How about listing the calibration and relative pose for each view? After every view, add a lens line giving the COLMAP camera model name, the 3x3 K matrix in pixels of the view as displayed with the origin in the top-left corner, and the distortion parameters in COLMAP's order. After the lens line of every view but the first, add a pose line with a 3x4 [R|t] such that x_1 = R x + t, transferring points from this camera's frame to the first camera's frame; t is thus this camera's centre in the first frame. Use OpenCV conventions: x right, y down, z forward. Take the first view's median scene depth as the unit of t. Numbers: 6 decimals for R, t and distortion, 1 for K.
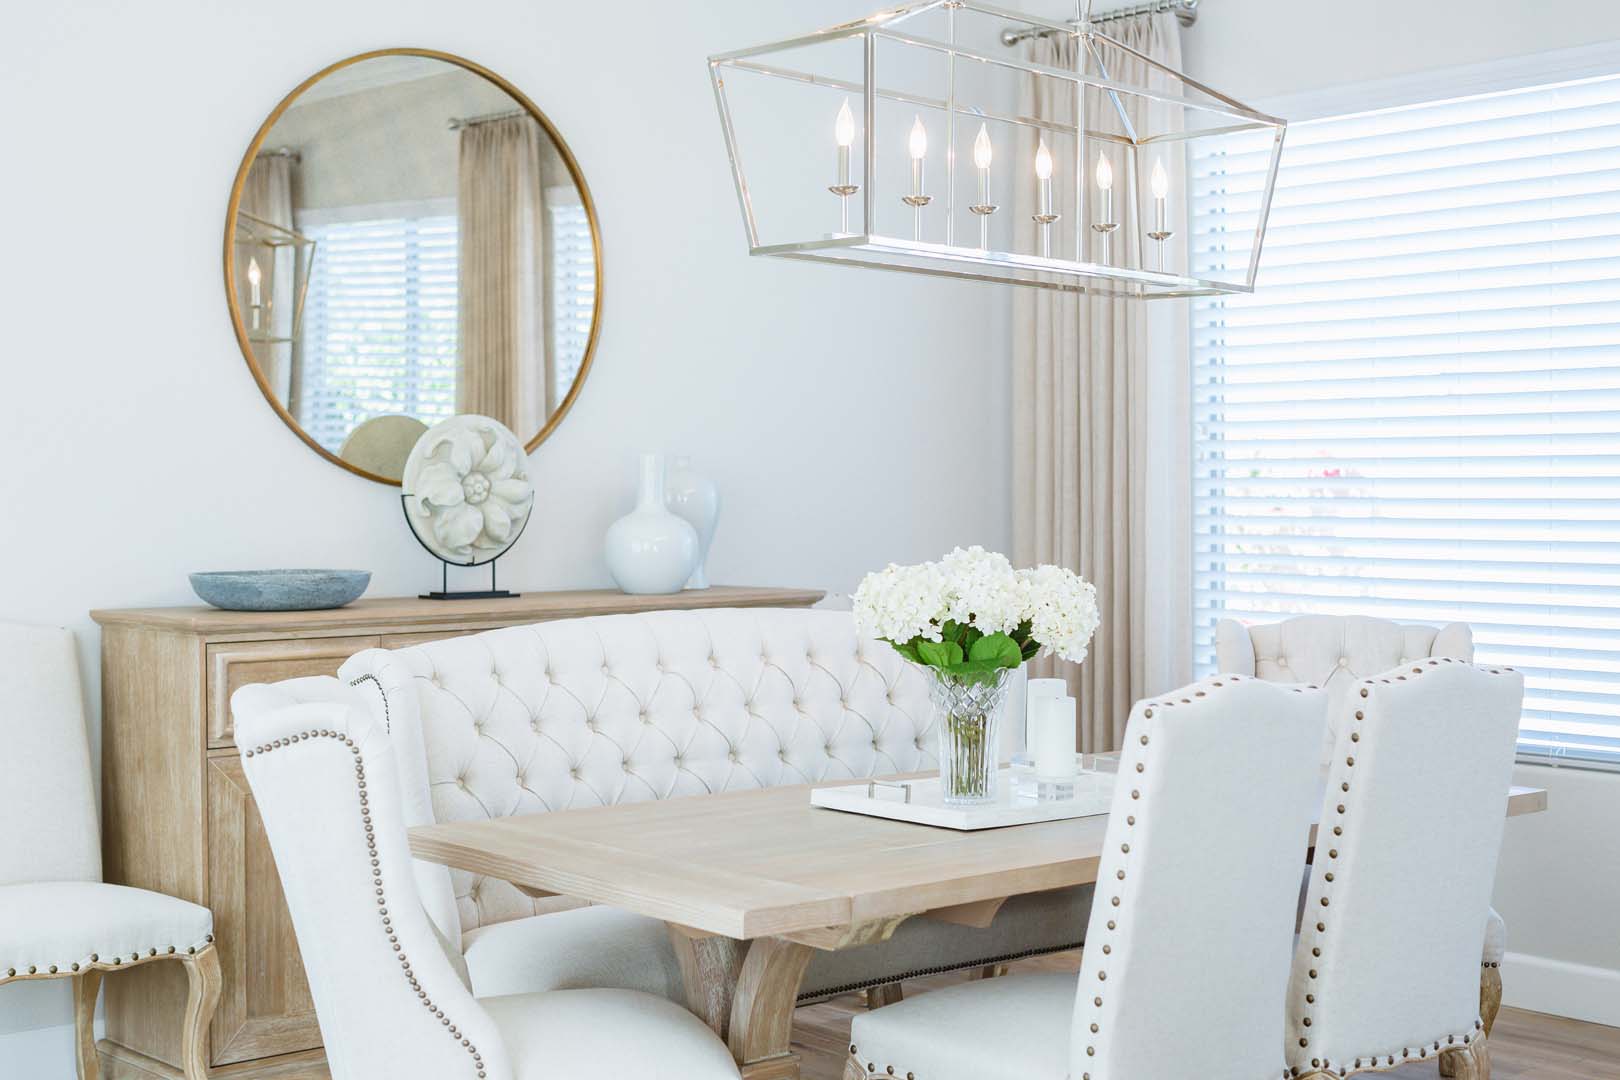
lens RADIAL K [[2246.5, 0, 810.7], [0, 2246.5, 538.9], [0, 0, 1]] dist [0.007794, 0.000000]
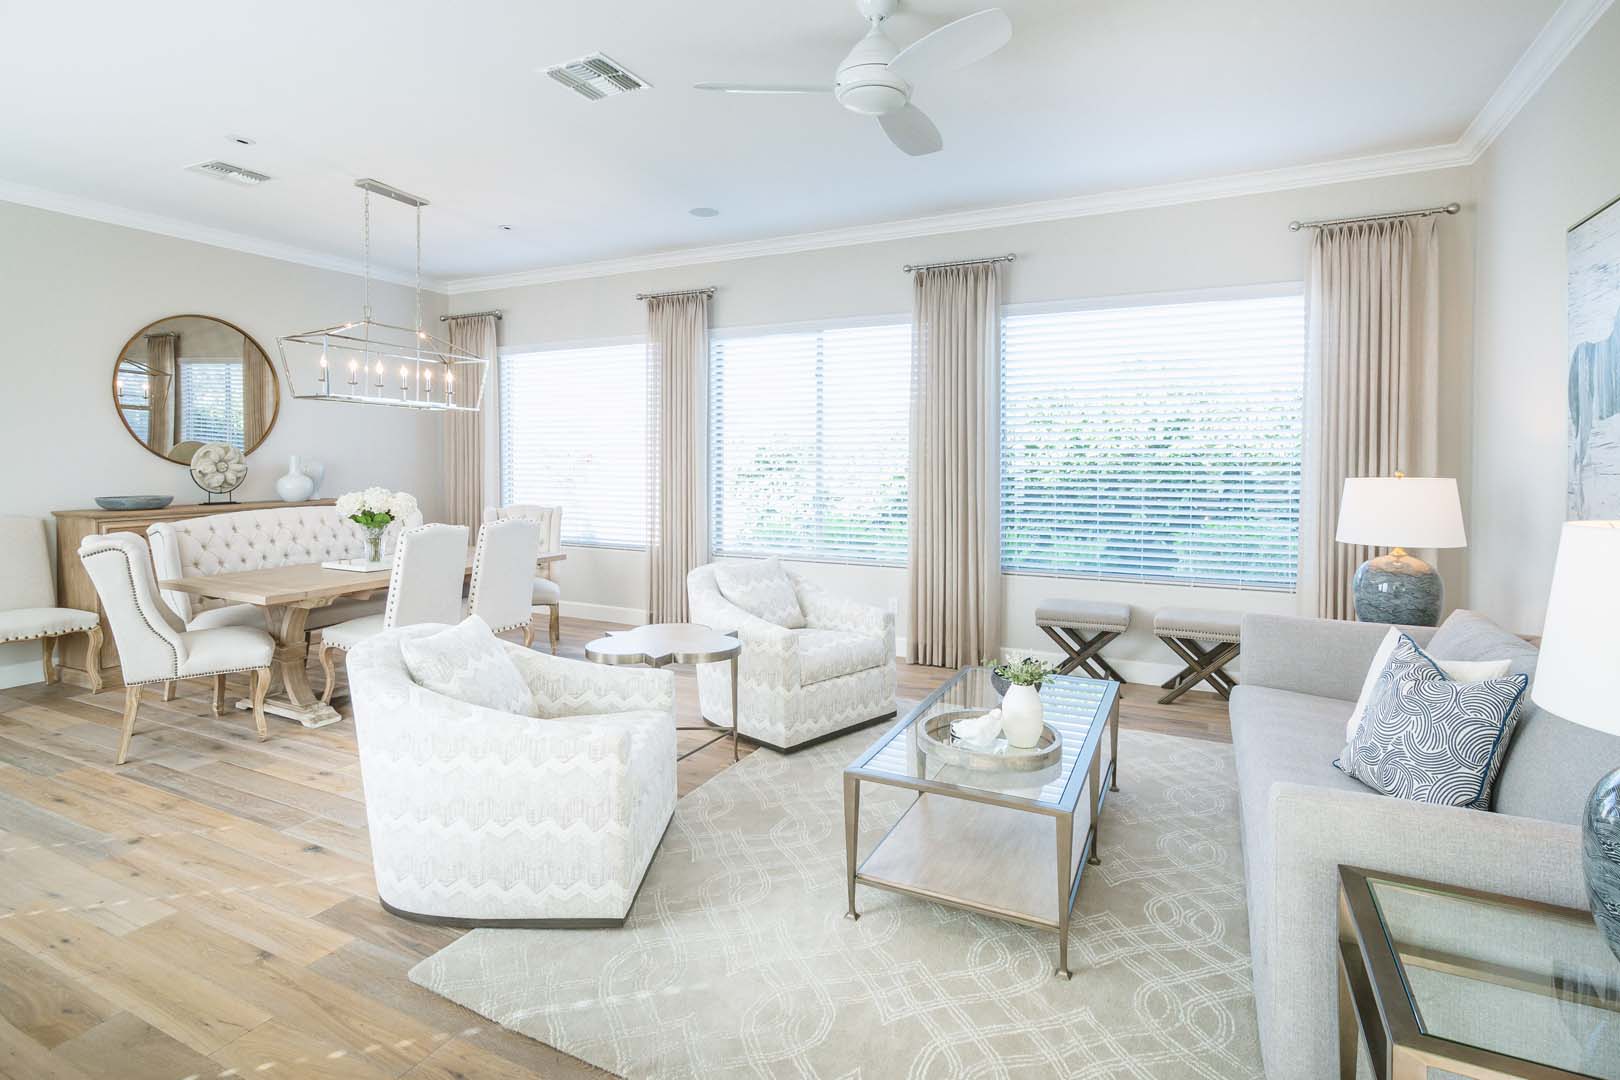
lens RADIAL K [[816.1, 0, 799.0], [0, 816.1, 473.6], [0, 0, 1]] dist [0.000569, 0.000004]
pose [[0.929990, -0.003498, 0.367568, 0.183011], [0.004011, 0.999992, -0.000631, -0.011446], [-0.367563, 0.002061, 0.929997, -0.304688]]
